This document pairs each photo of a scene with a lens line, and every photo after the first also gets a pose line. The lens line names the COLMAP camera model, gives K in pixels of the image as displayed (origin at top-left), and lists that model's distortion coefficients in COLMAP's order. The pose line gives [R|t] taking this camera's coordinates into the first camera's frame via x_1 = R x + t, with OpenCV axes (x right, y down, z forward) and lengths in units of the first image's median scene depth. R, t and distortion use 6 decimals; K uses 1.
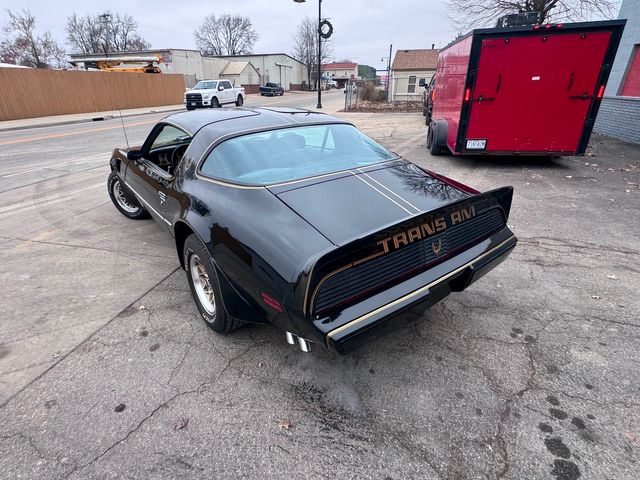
lens RADIAL K [[338.9, 0, 295.6], [0, 338.9, 240.1], [0, 0, 1]] dist [0.003629, 0.000422]
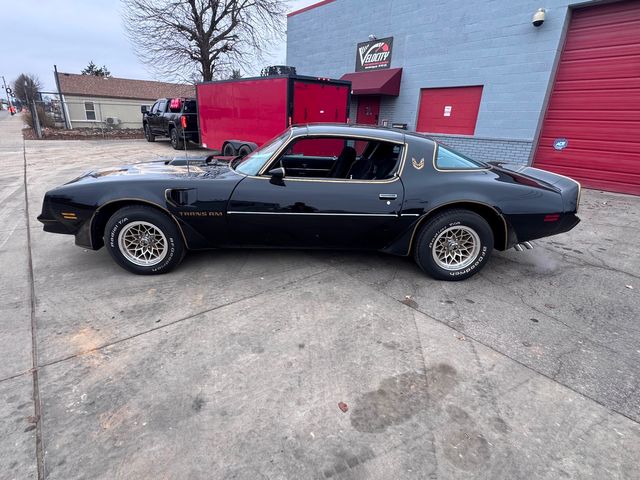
lens RADIAL K [[338.9, 0, 295.6], [0, 338.9, 240.1], [0, 0, 1]] dist [0.003629, 0.000422]
pose [[0.573225, -0.234987, 0.784981, -0.157312], [0.295121, 0.952911, 0.069748, -0.017390], [-0.764406, 0.191683, 0.615582, 0.059457]]
